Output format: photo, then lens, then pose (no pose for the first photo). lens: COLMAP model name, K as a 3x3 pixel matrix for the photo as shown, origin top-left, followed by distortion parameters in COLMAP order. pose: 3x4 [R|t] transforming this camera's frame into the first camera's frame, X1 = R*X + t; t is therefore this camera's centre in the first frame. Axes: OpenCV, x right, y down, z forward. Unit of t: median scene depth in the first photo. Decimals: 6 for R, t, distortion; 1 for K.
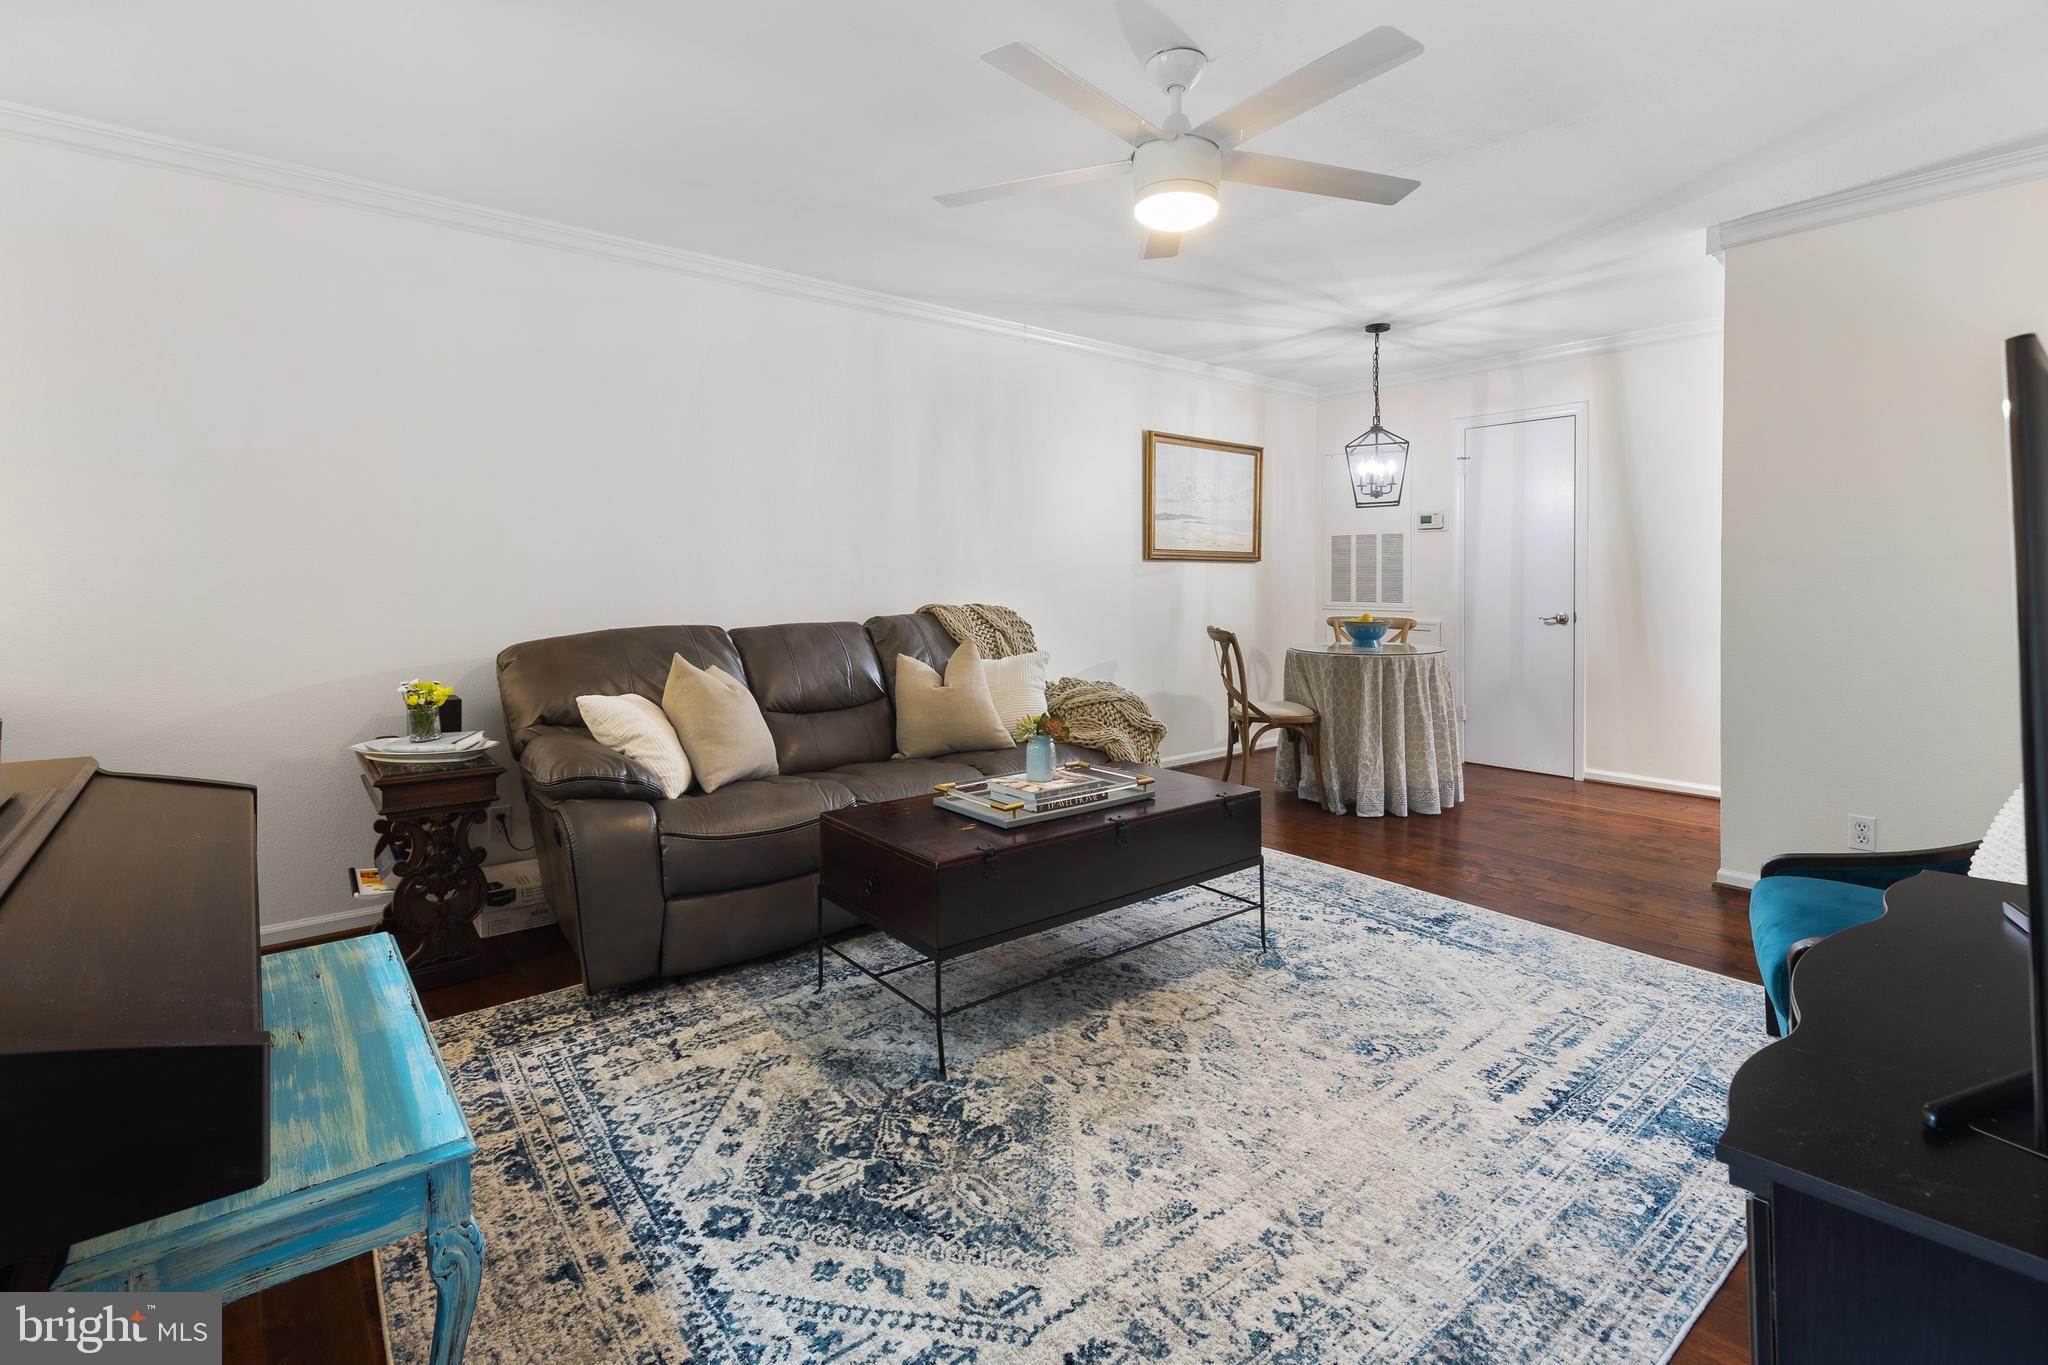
lens RADIAL K [[945.5, 0, 1034.6], [0, 945.5, 611.5], [0, 0, 1]] dist [0.010437, -0.000287]
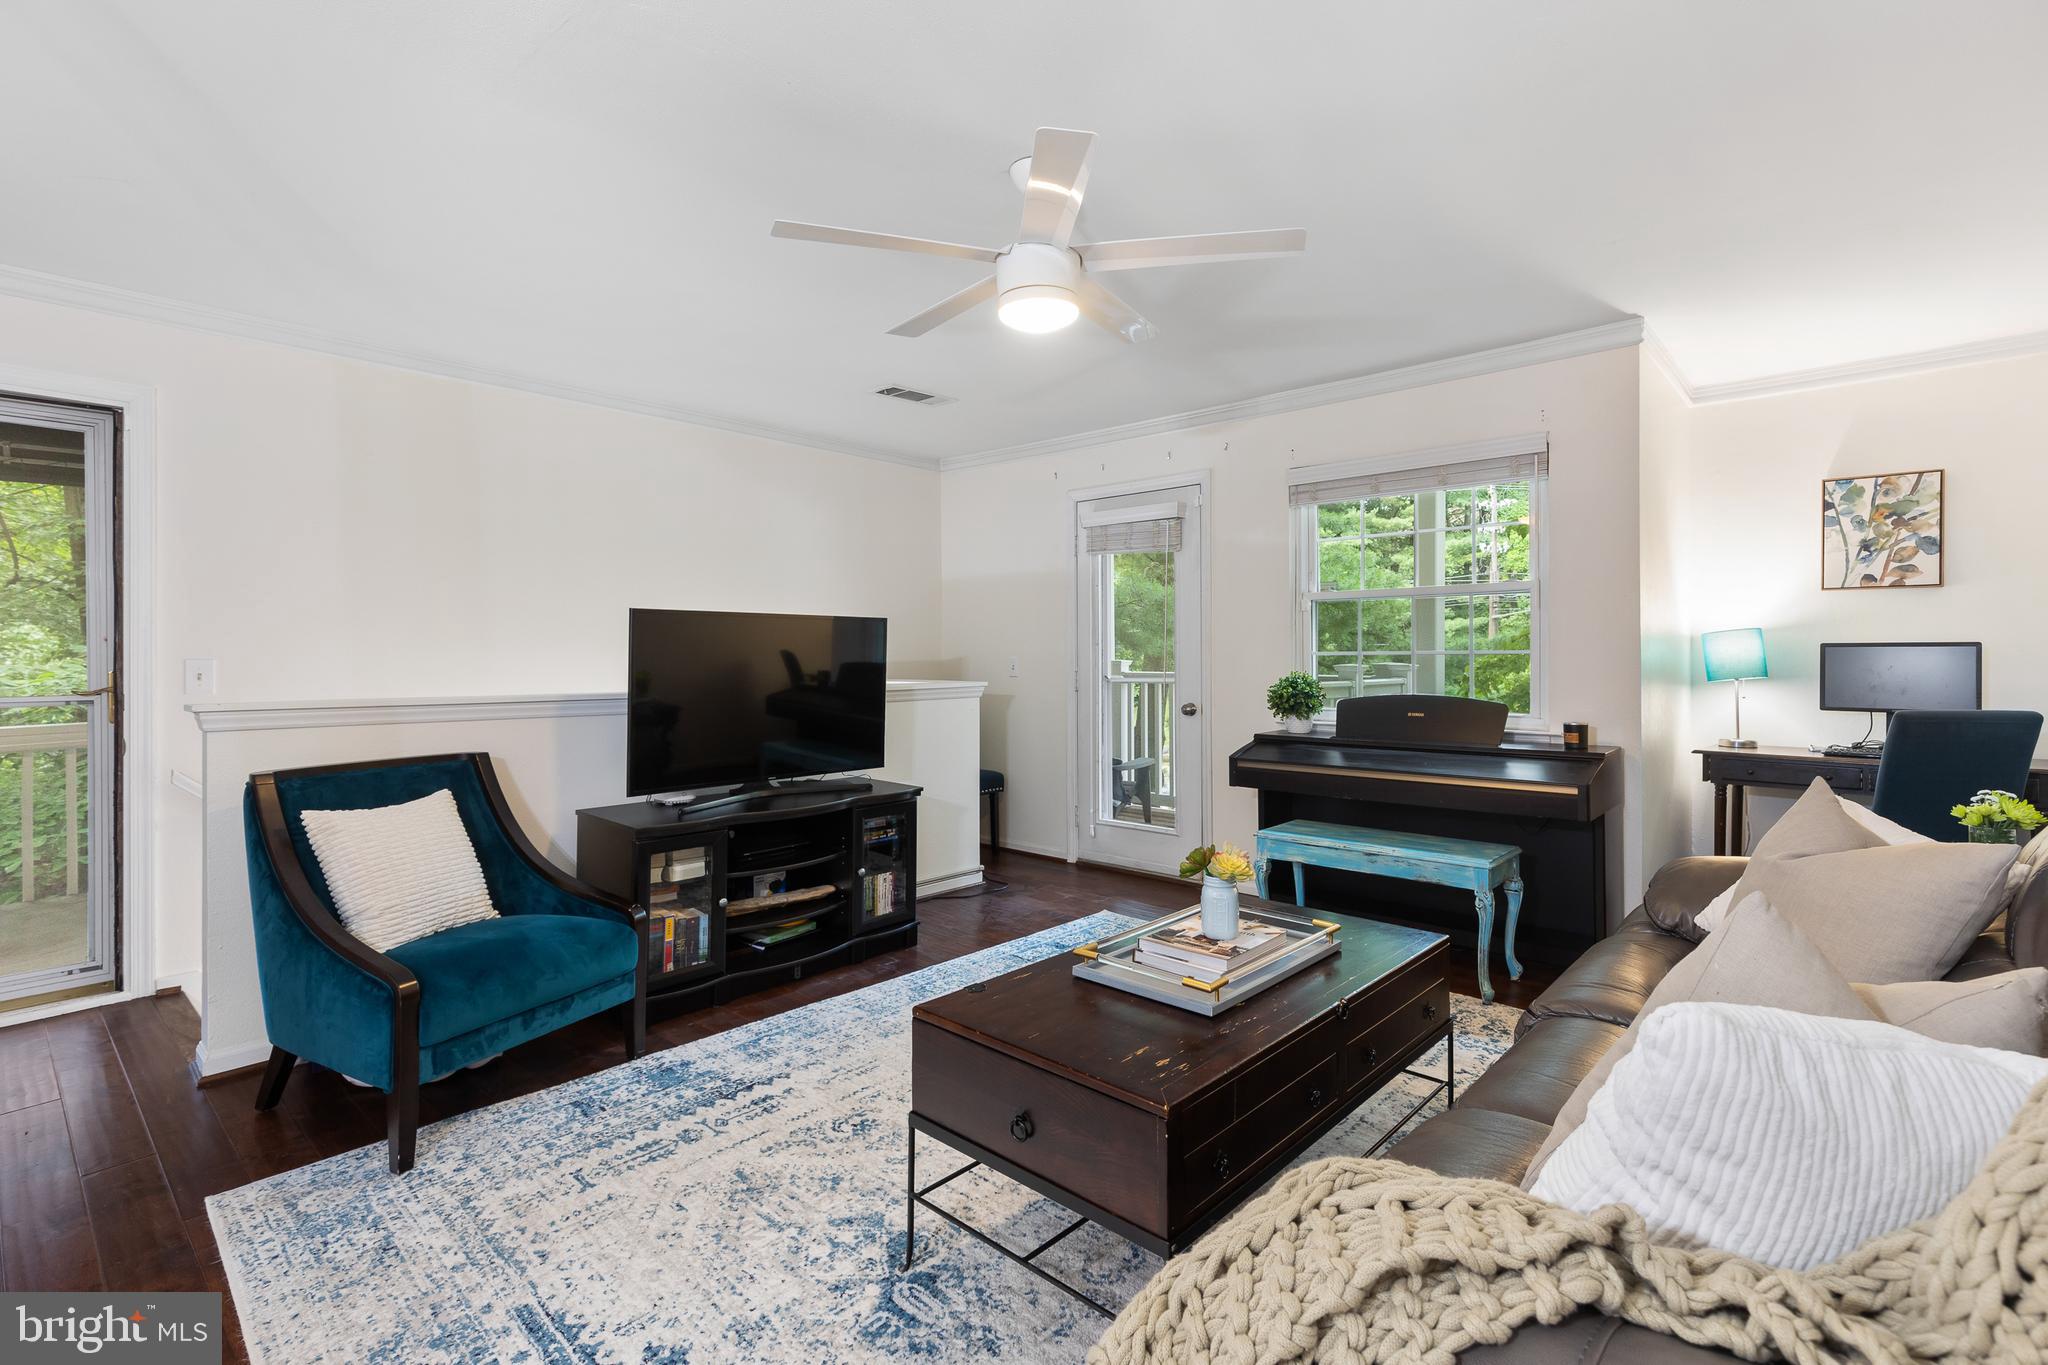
lens RADIAL K [[939.6, 0, 1044.6], [0, 939.6, 657.2], [0, 0, 1]] dist [0.006788, 0.000104]
pose [[-0.988184, 0.007828, -0.153075, 0.326561], [0.001304, 0.999088, 0.042674, -0.096740], [0.153270, 0.041970, -0.987293, 2.146370]]
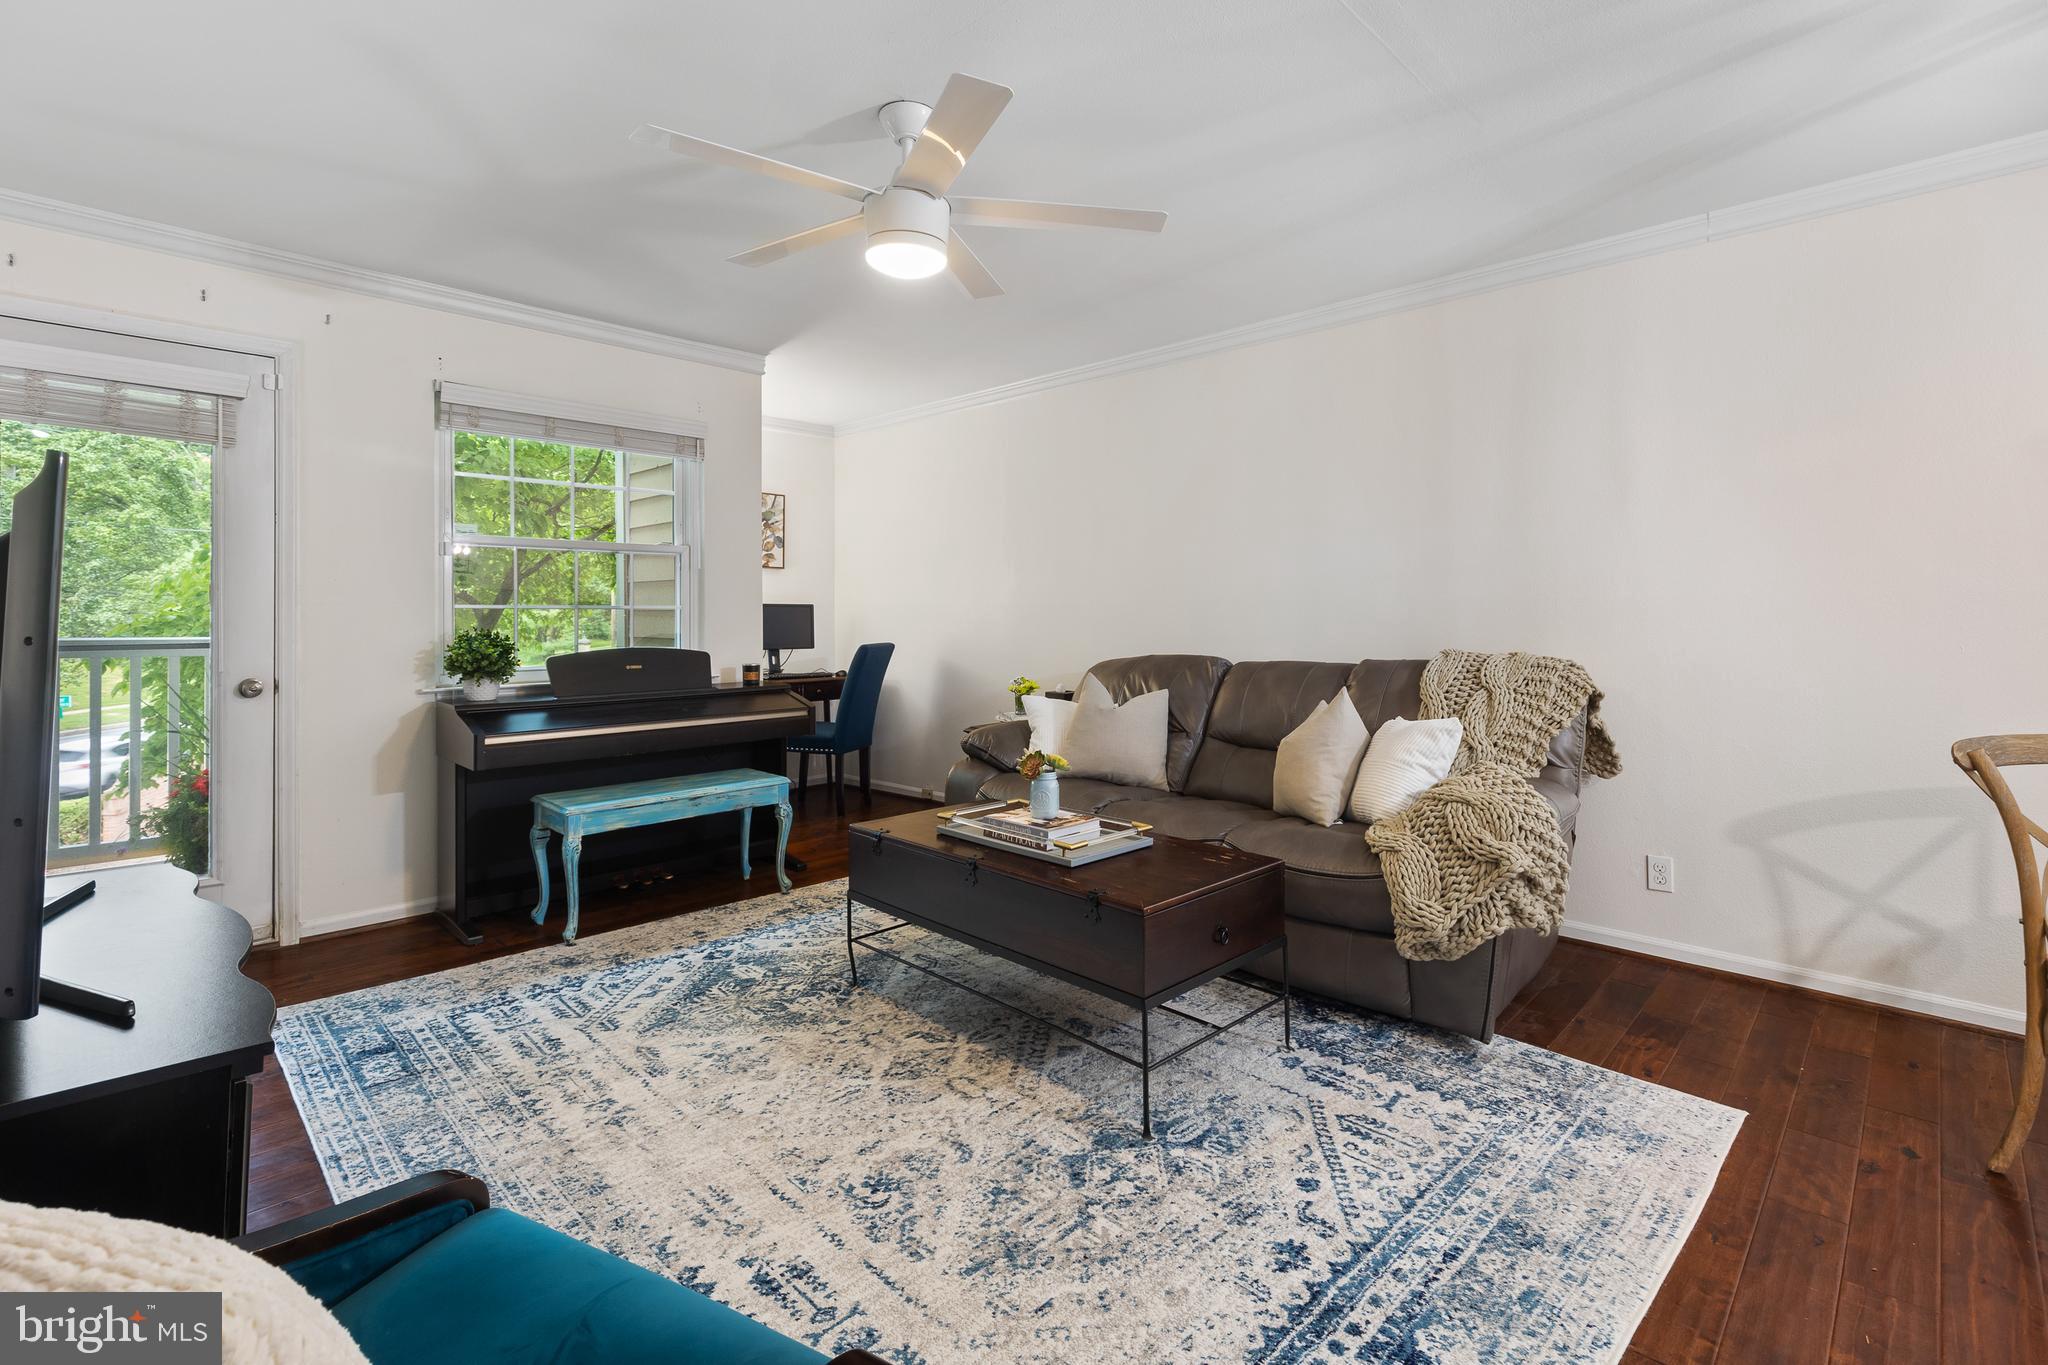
lens RADIAL K [[945.5, 0, 1034.6], [0, 945.5, 611.5], [0, 0, 1]] dist [0.010437, -0.000287]
pose [[0.106285, 0.000901, -0.994335, 1.264459], [-0.040218, 0.999185, -0.003393, -0.045290], [0.993522, 0.040350, 0.106235, 1.092290]]
